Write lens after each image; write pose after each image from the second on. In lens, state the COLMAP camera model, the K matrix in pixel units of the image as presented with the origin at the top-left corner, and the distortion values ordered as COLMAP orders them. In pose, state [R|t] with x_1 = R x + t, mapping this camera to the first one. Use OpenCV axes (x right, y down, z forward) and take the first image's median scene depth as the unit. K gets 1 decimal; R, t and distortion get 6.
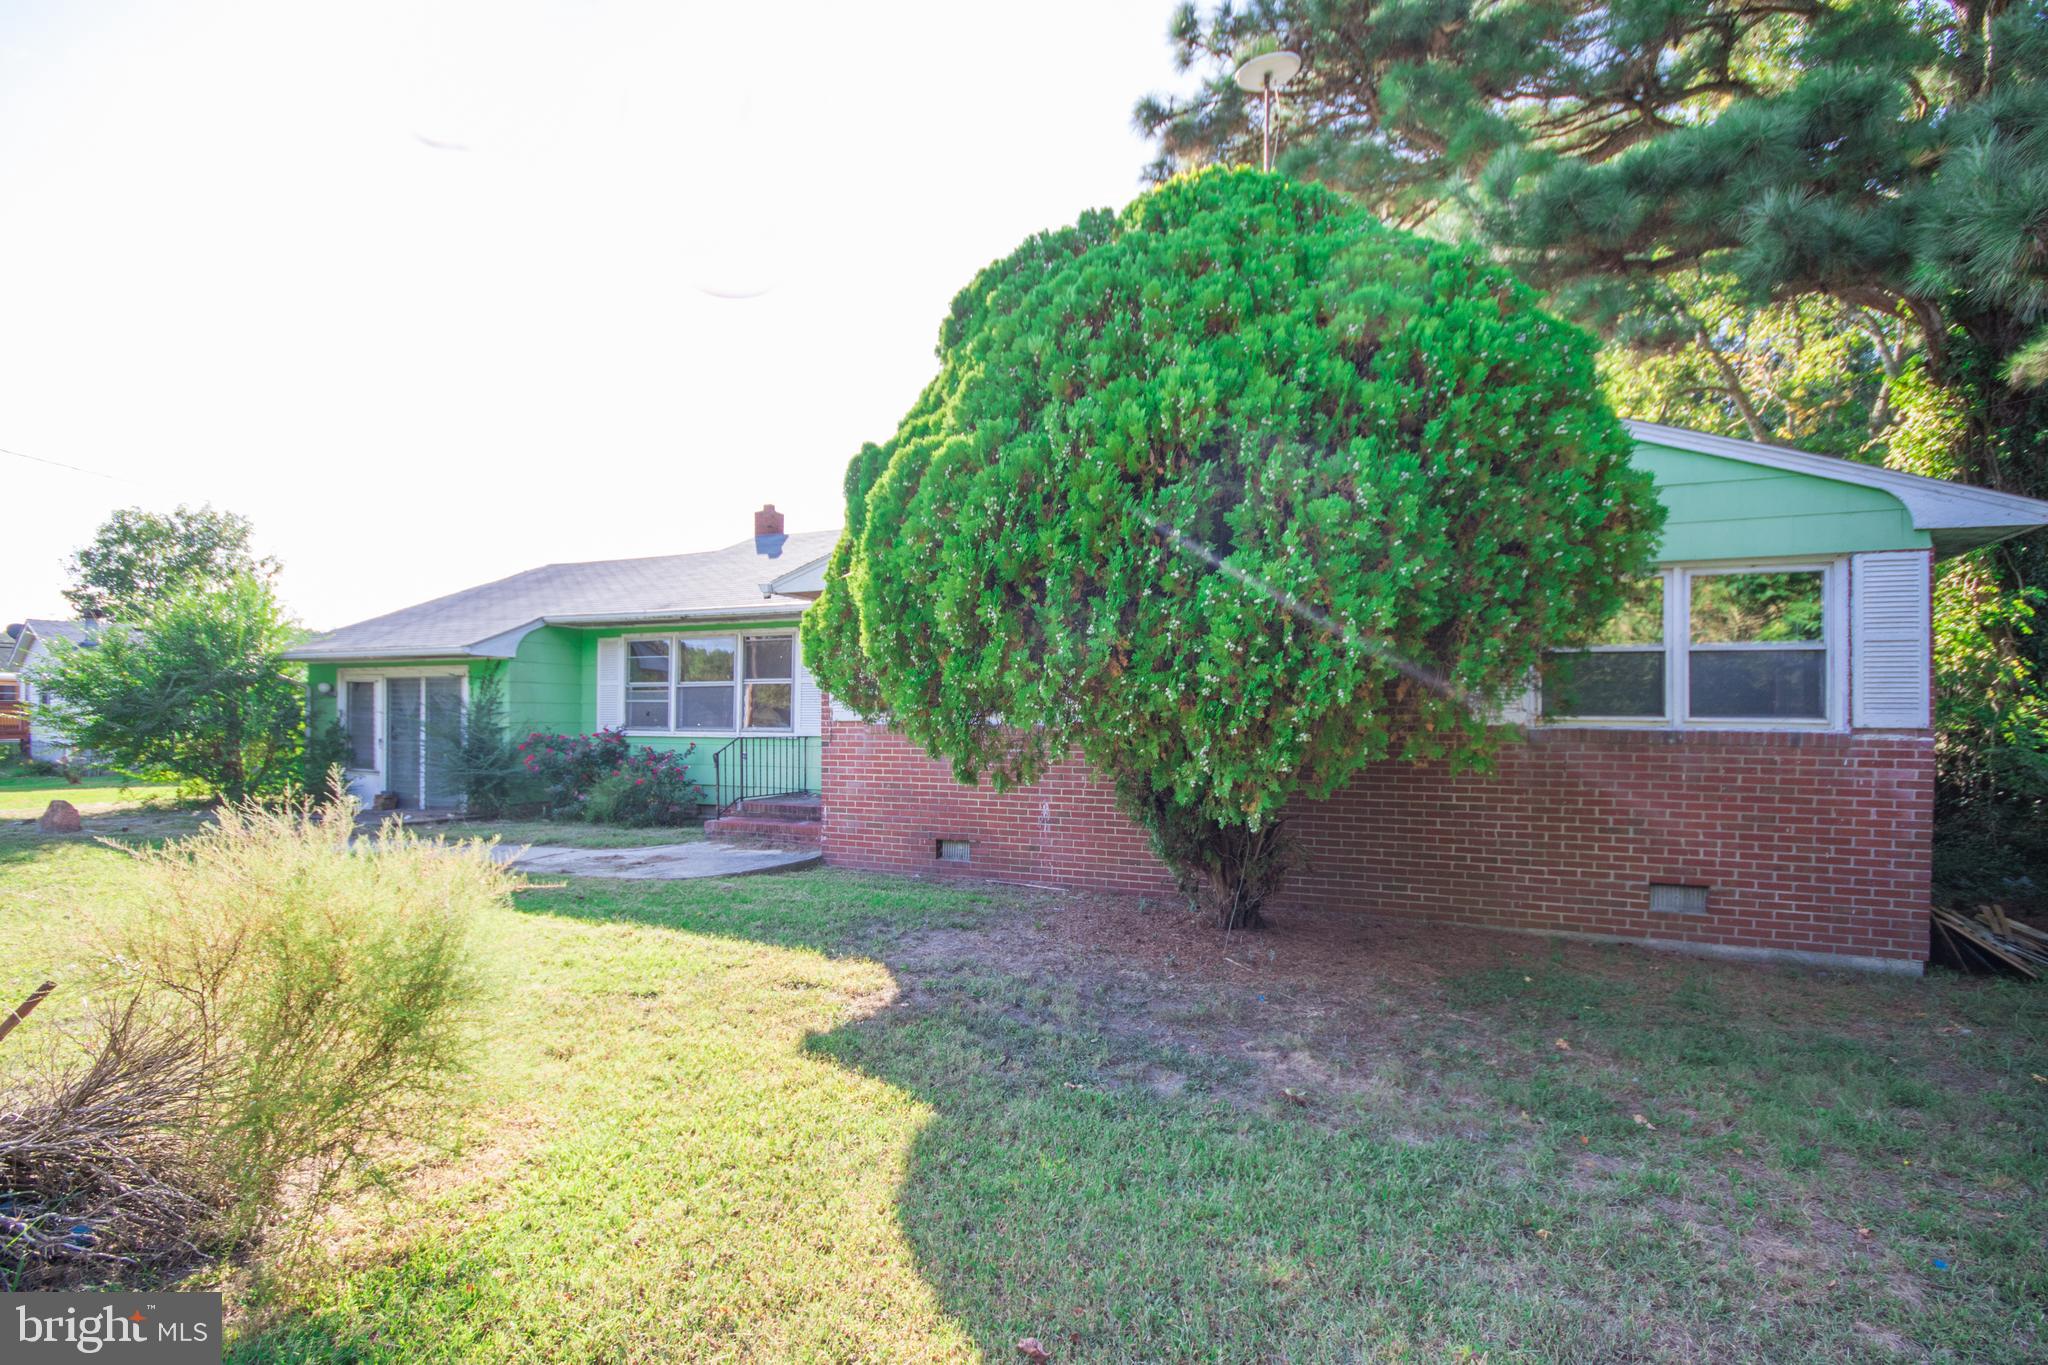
lens RADIAL K [[954.8, 0, 1024.9], [0, 954.8, 715.5], [0, 0, 1]] dist [-0.001810, -0.000675]
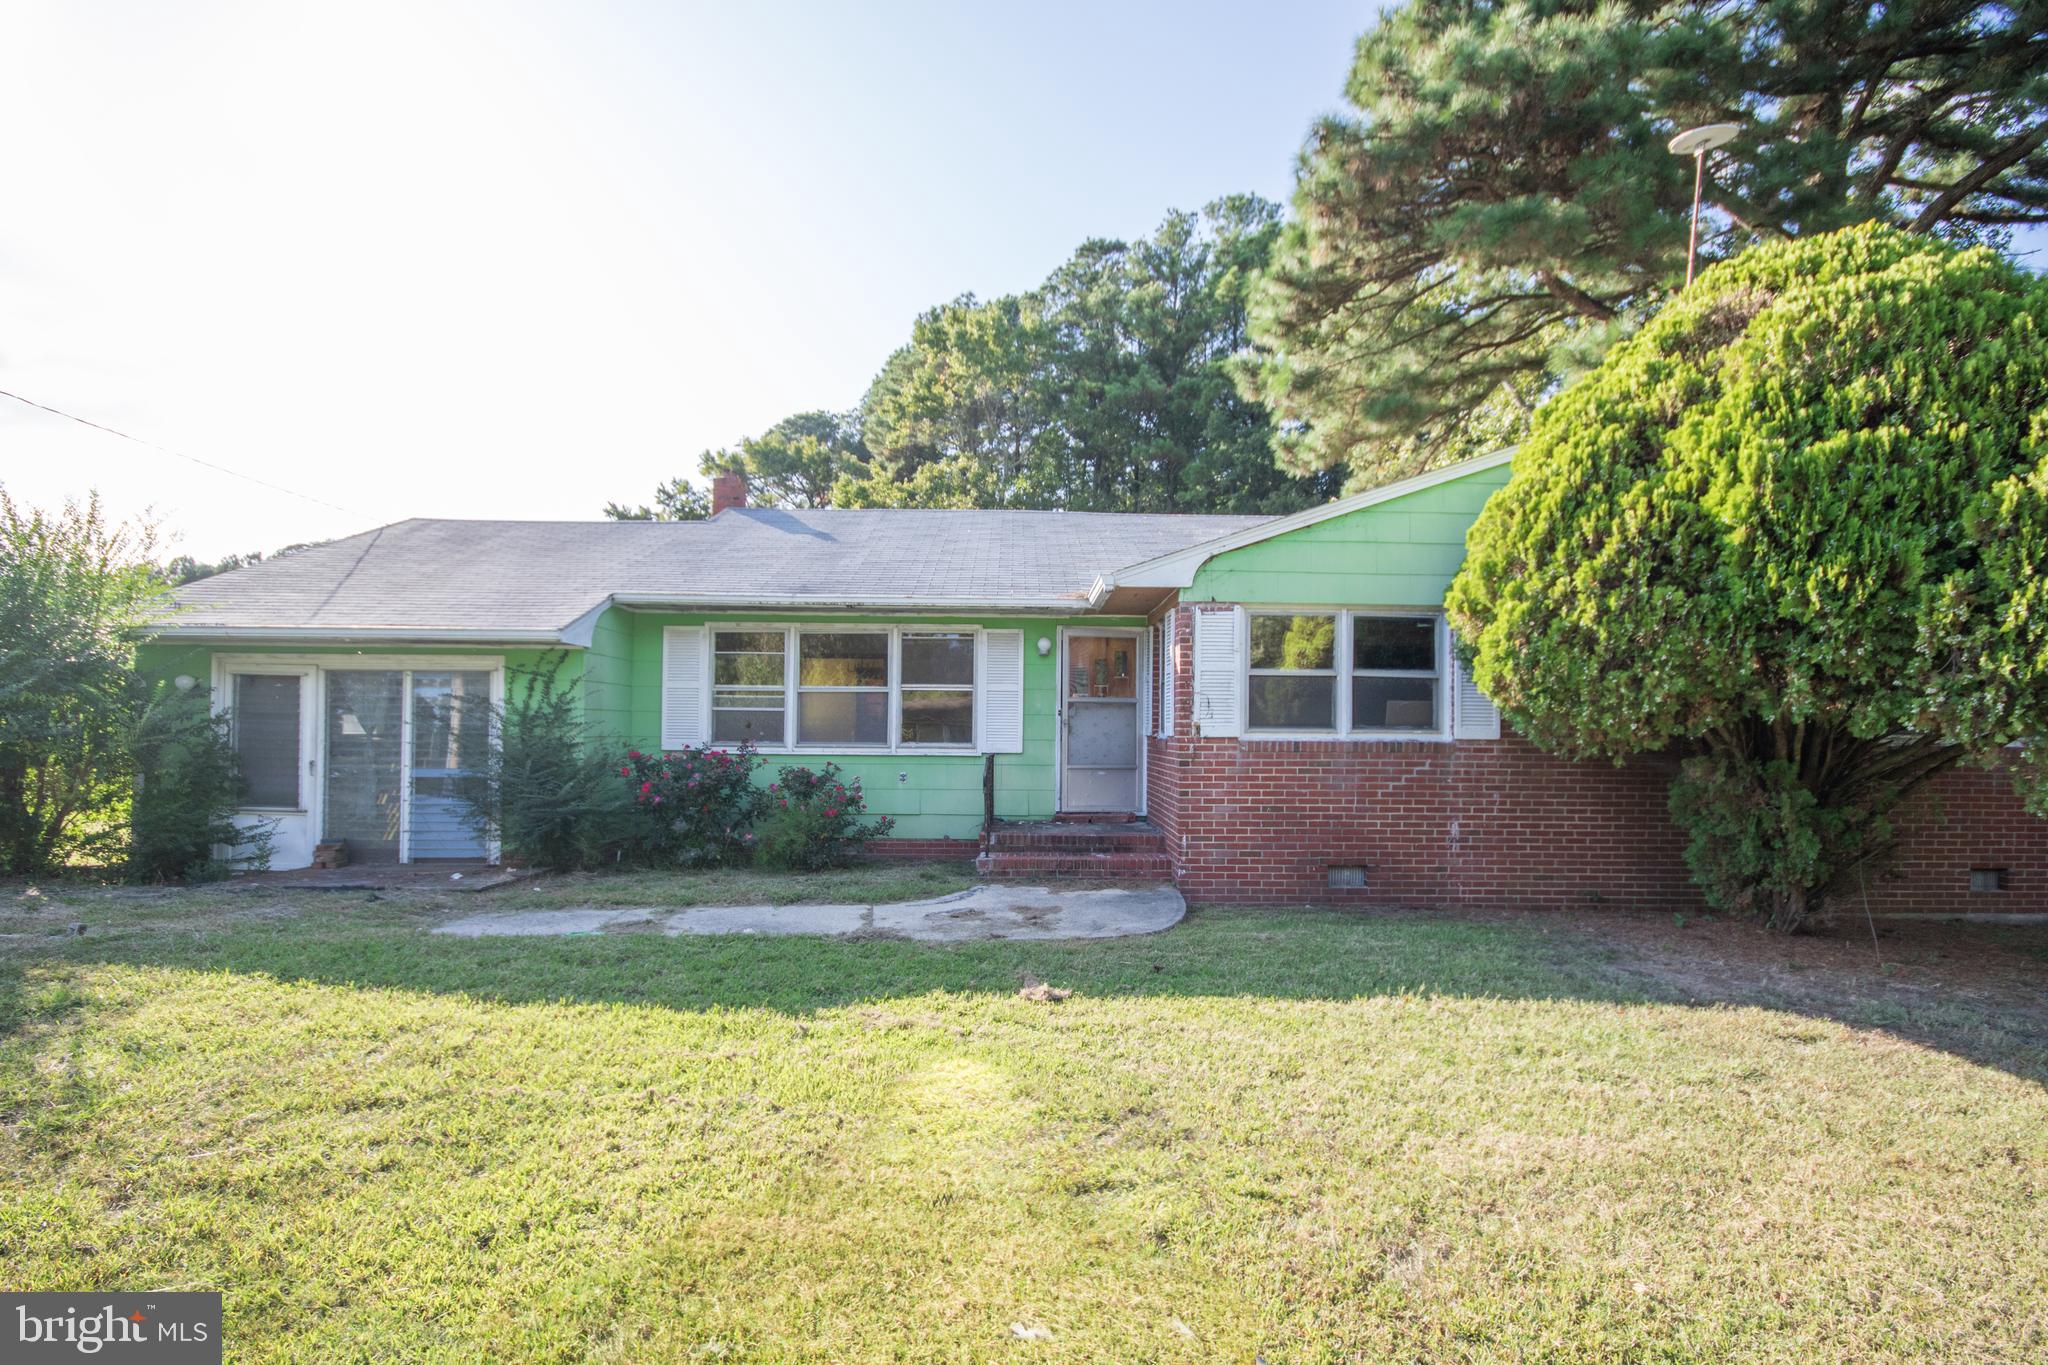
lens RADIAL K [[944.9, 0, 1029.8], [0, 944.9, 716.4], [0, 0, 1]] dist [0.016615, -0.015898]
pose [[0.911608, 0.009131, 0.410959, -0.528982], [-0.005239, 0.999930, -0.010597, -0.002291], [-0.411027, 0.007507, 0.911592, 0.205022]]
